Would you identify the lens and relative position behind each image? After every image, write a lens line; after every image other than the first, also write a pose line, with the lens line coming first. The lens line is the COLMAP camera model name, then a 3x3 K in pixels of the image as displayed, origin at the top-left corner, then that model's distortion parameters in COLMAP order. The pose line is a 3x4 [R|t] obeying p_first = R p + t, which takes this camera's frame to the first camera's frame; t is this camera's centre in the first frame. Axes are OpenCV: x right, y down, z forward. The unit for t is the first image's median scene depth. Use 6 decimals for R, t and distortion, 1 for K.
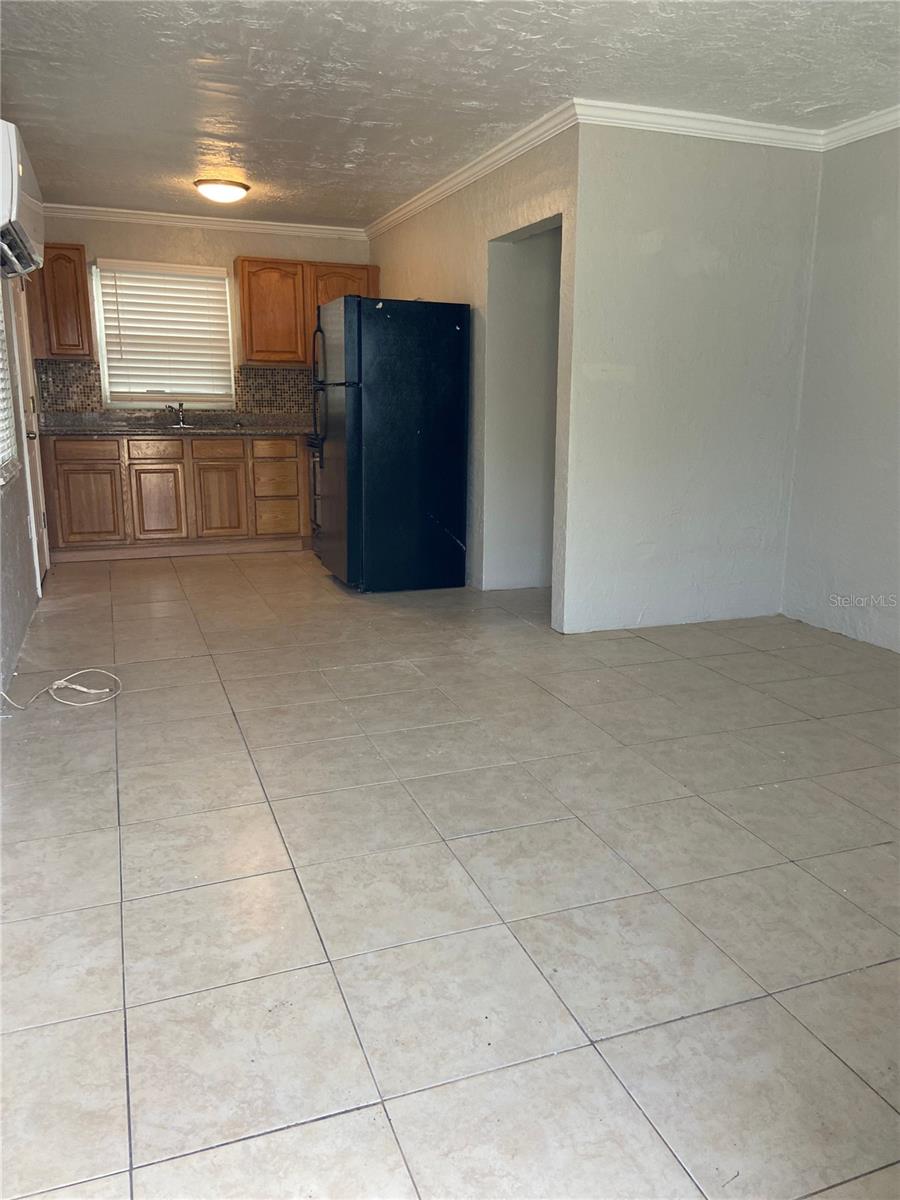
lens RADIAL K [[901.8, 0, 453.9], [0, 901.8, 570.9], [0, 0, 1]] dist [0.150135, -0.163084]
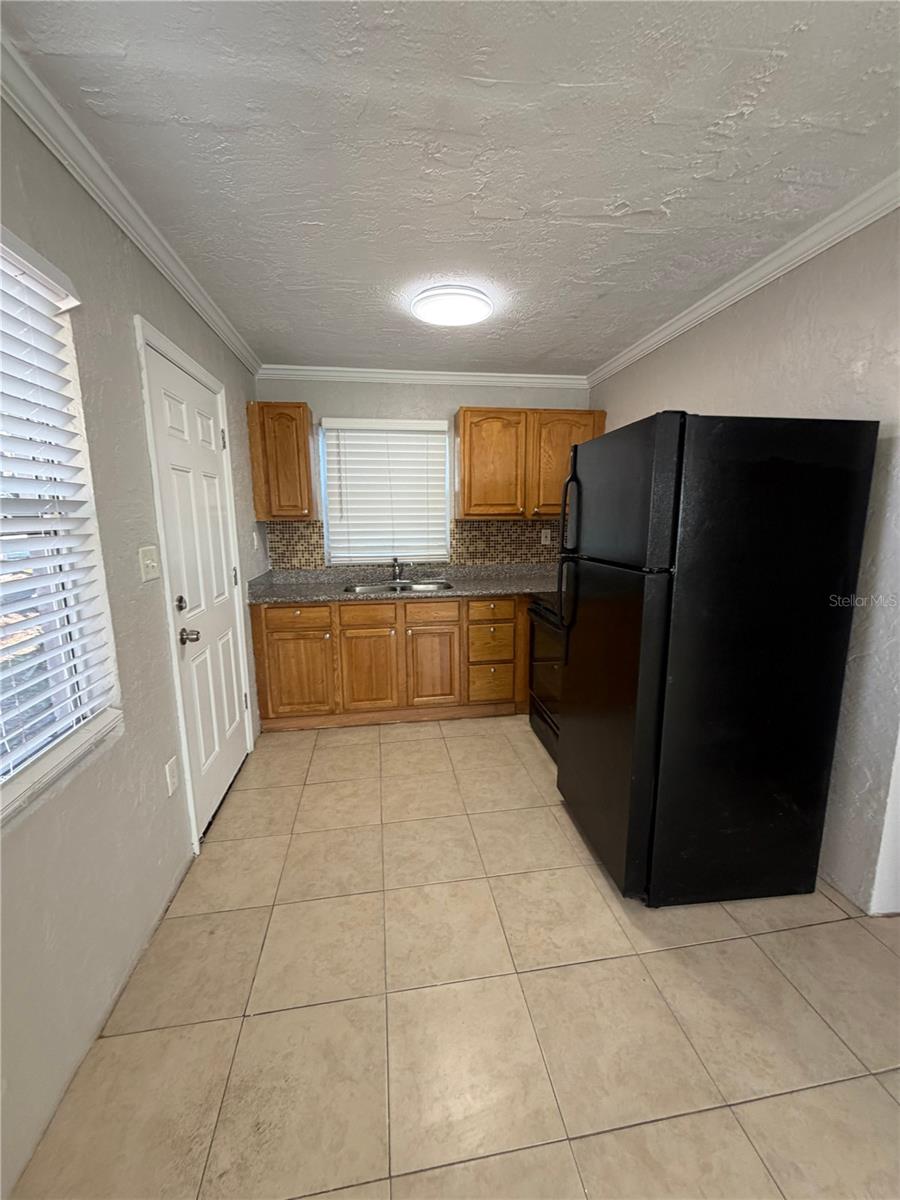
lens RADIAL K [[476.9, 0, 449.1], [0, 476.9, 595.2], [0, 0, 1]] dist [-0.000924, -0.000051]
pose [[0.978348, 0.020579, -0.205943, -0.140549], [-0.025822, 0.999406, -0.022807, -0.137124], [0.205351, 0.027631, 0.978298, 0.523491]]
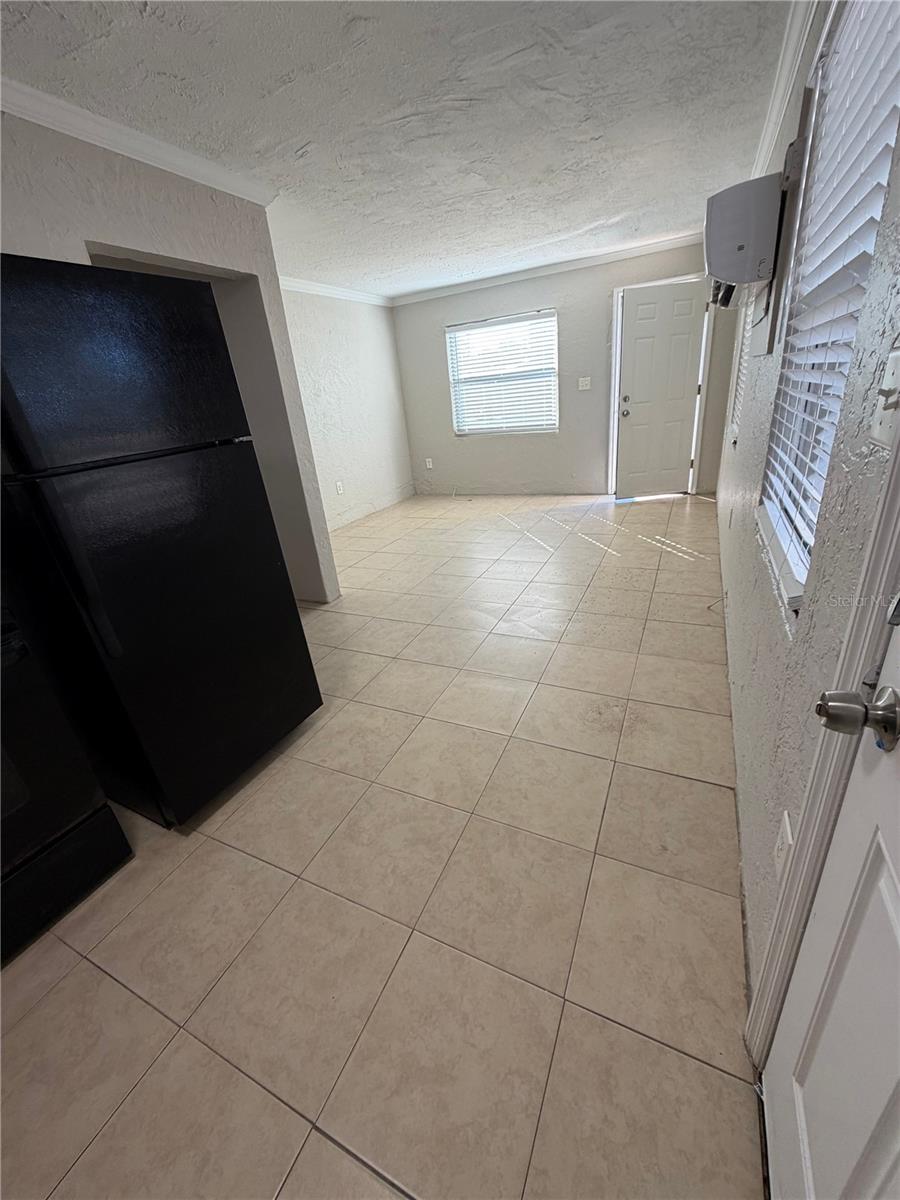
lens RADIAL K [[476.9, 0, 449.1], [0, 476.9, 595.2], [0, 0, 1]] dist [-0.000924, -0.000051]
pose [[-0.687523, -0.224909, 0.690455, -0.359201], [0.234451, 0.831155, 0.504197, -0.188736], [-0.687273, 0.508525, -0.518708, 0.856902]]
